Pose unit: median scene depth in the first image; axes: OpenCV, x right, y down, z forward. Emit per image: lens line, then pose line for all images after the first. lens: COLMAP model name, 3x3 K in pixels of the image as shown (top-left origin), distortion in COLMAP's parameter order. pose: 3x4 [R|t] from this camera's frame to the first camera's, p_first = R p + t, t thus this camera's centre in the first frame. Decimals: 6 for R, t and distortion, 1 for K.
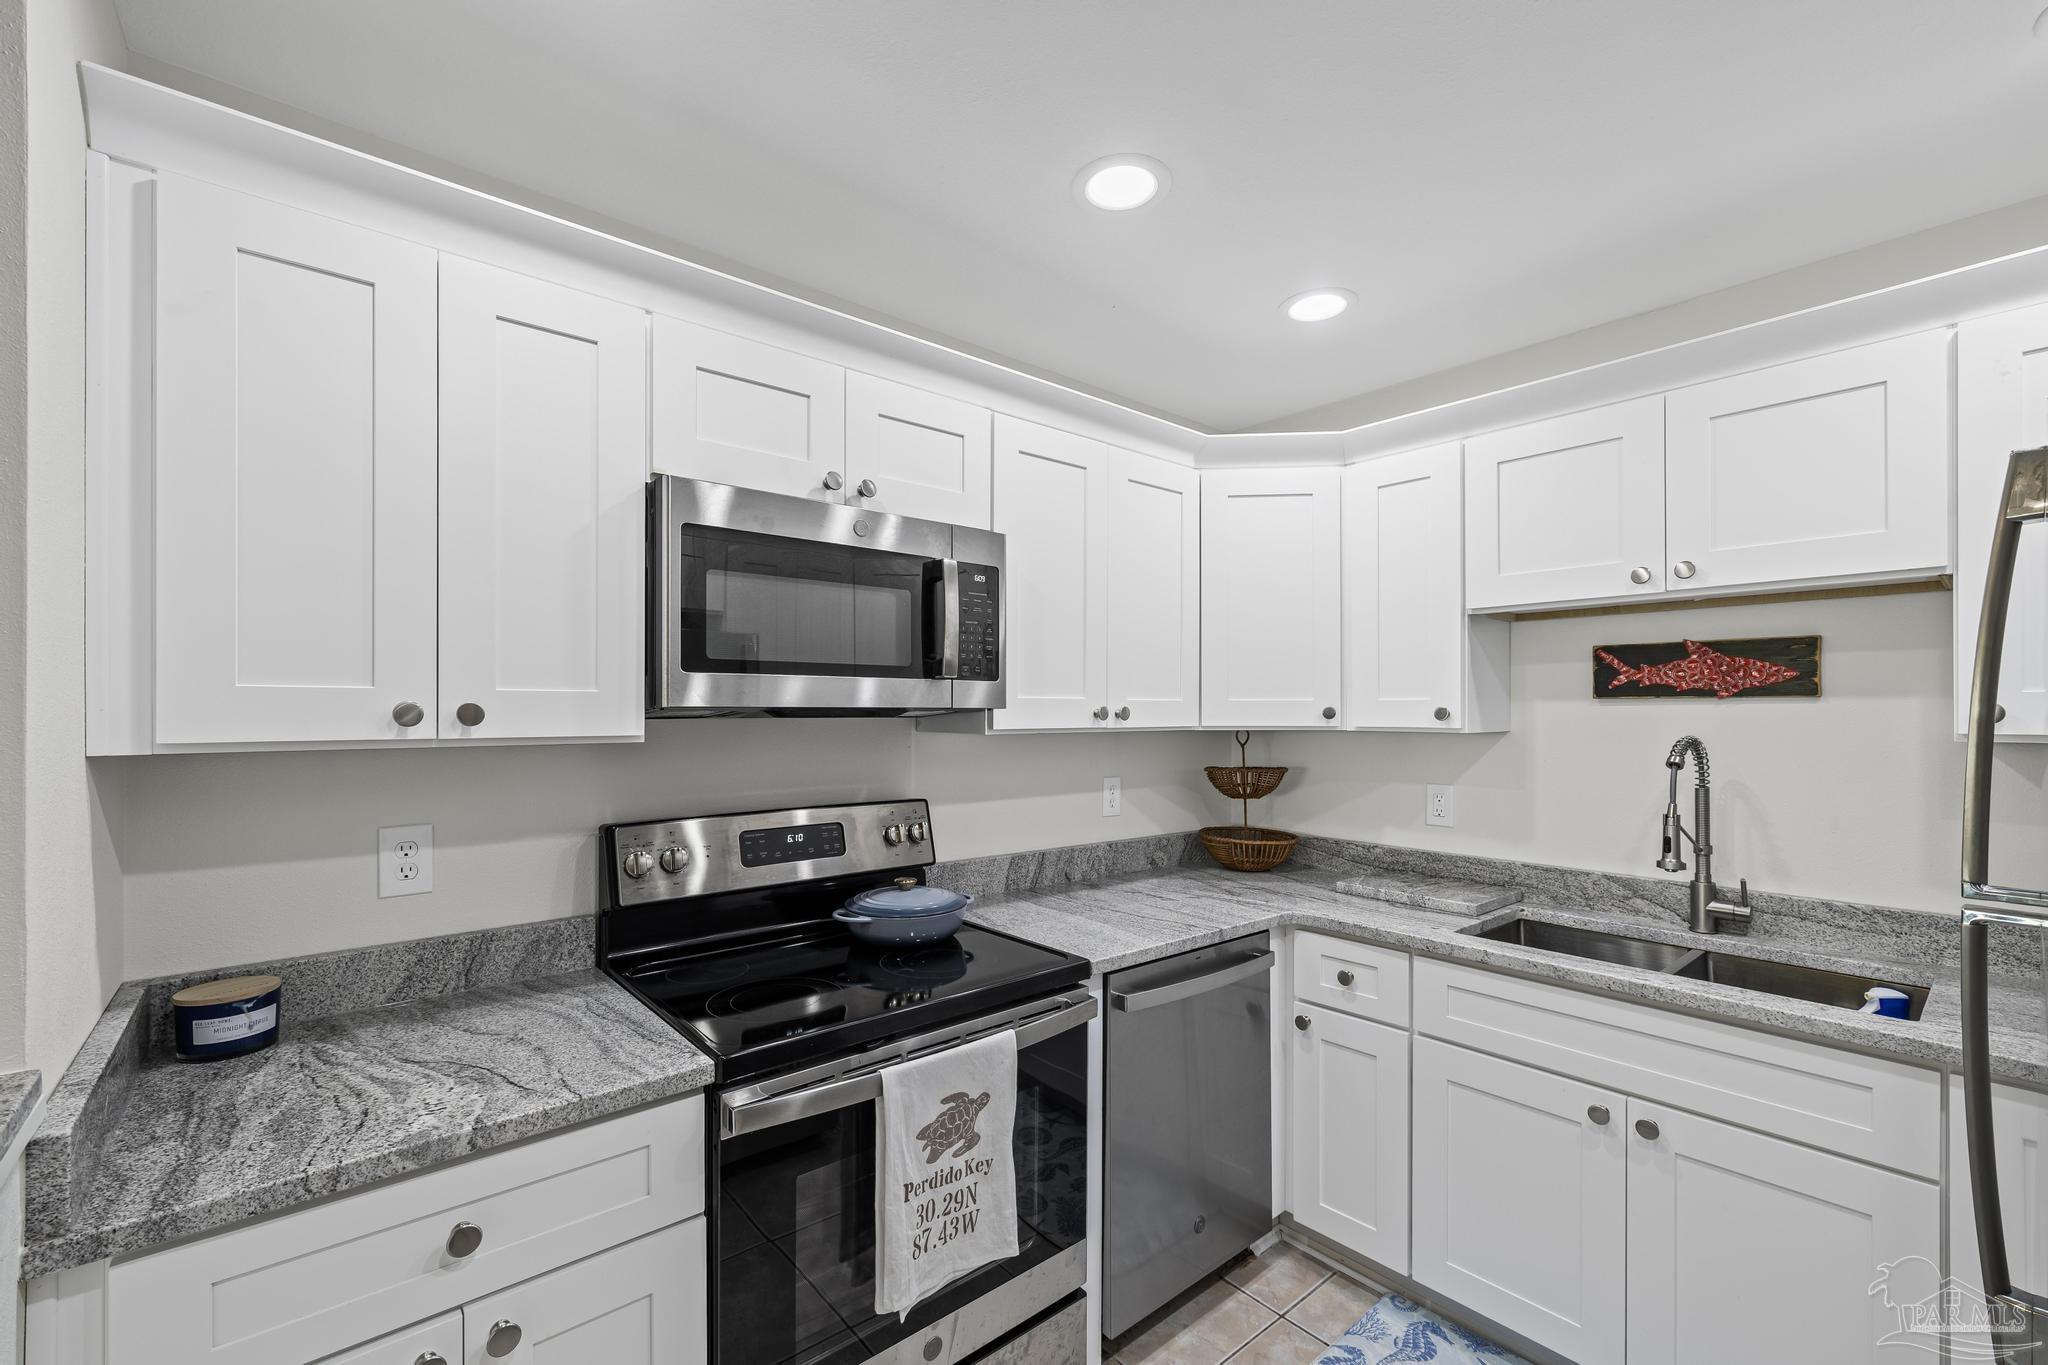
lens RADIAL K [[863.9, 0, 1013.9], [0, 863.9, 706.8], [0, 0, 1]] dist [0.000669, 0.000162]
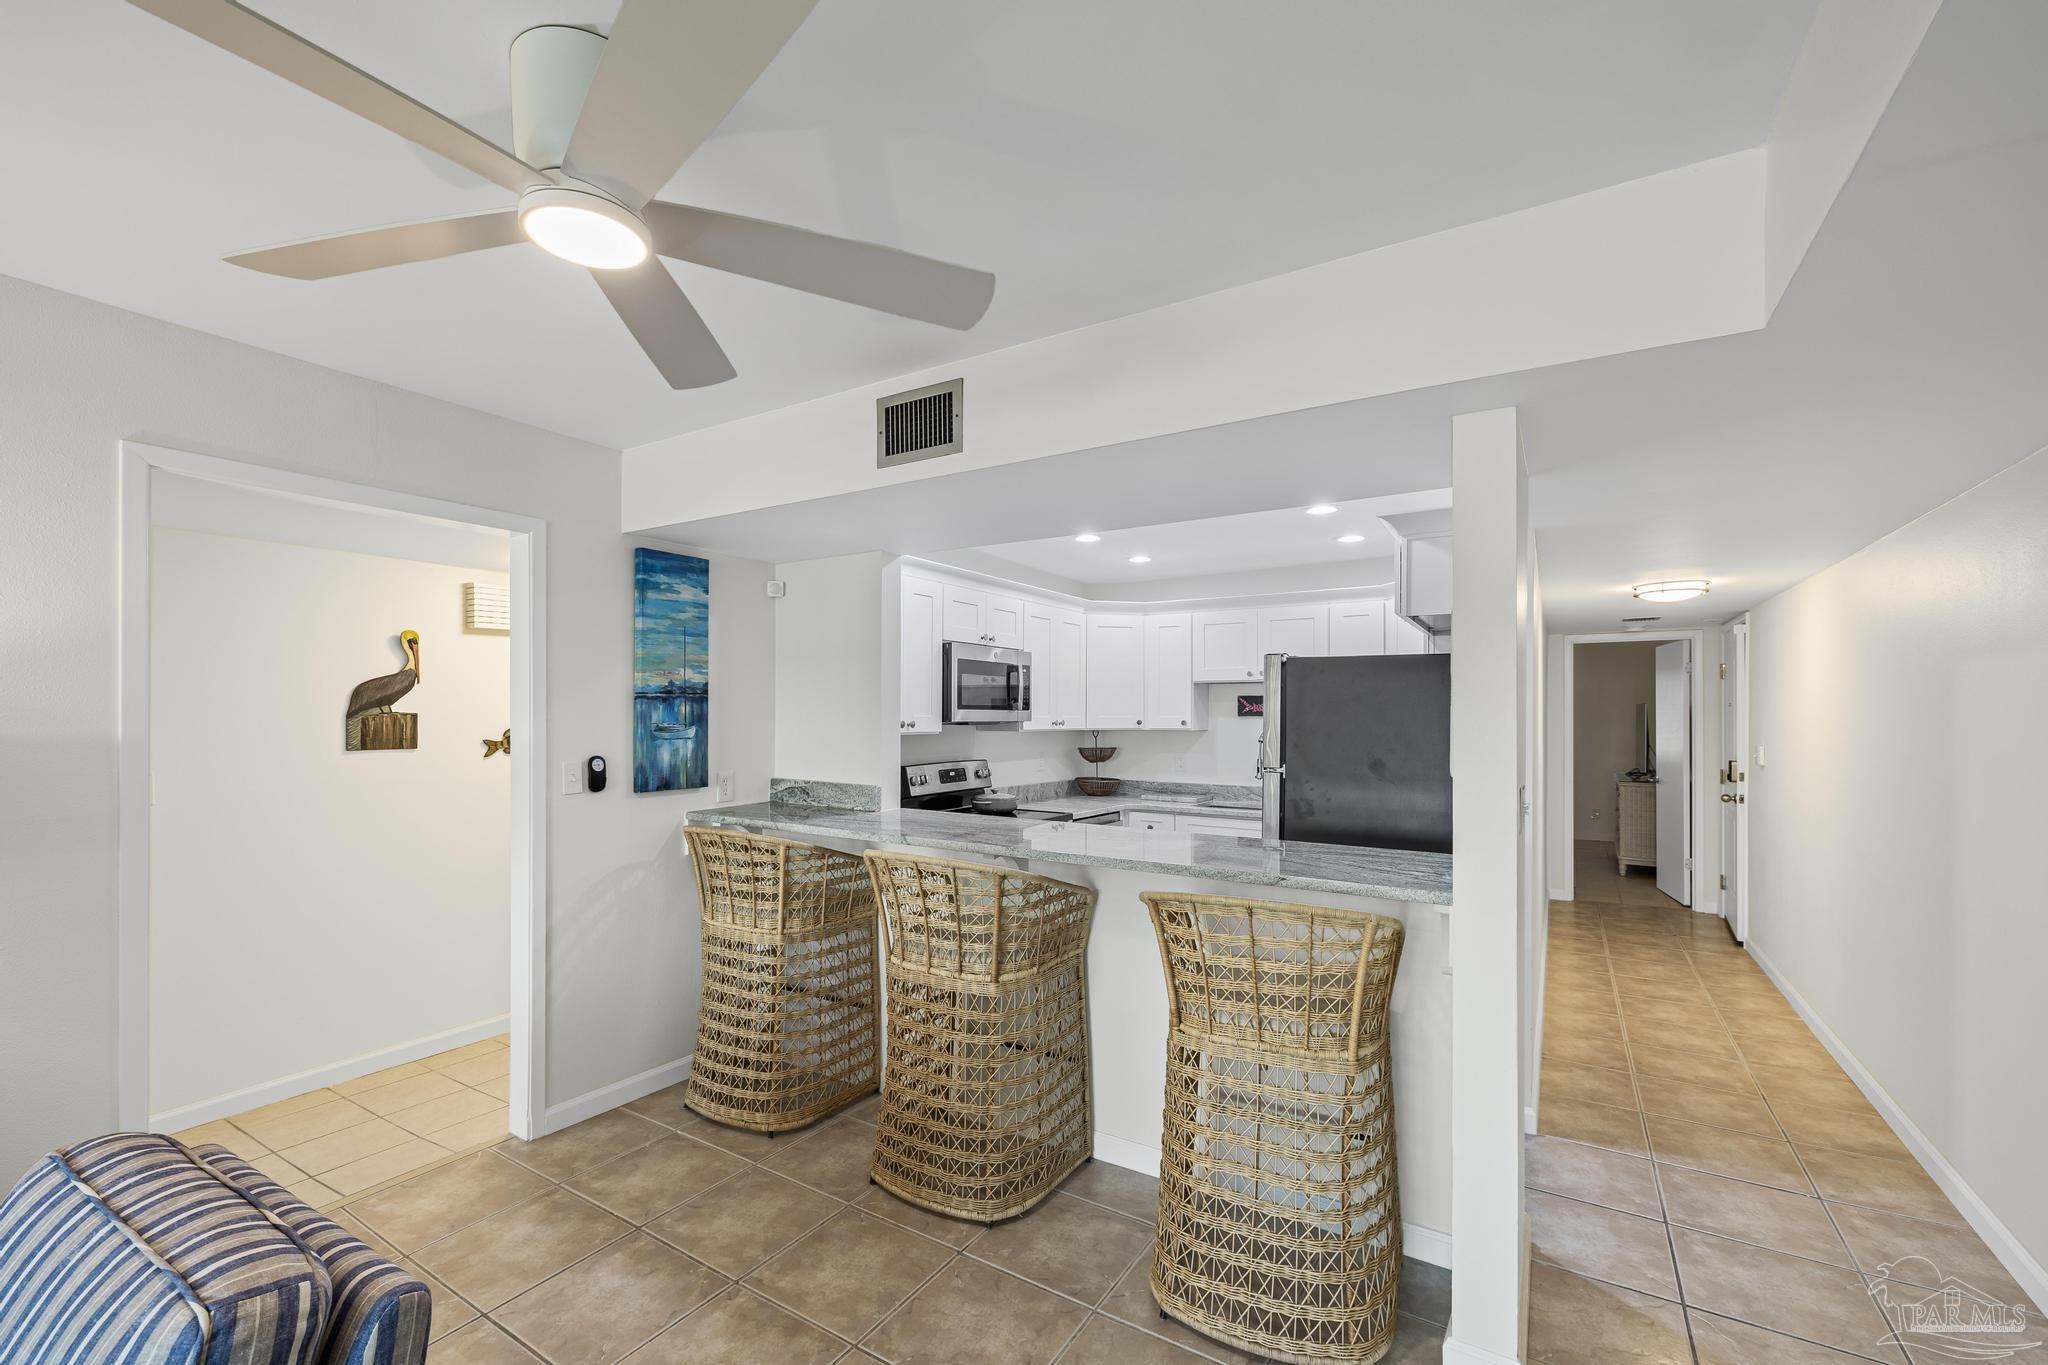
lens RADIAL K [[864.5, 0, 1019.0], [0, 864.5, 713.4], [0, 0, 1]] dist [0.000741, -0.000152]
pose [[0.953716, 0.002247, 0.300702, -0.731510], [-0.002683, 0.999996, 0.001037, -0.020768], [-0.300698, -0.001796, 0.953718, -1.275177]]
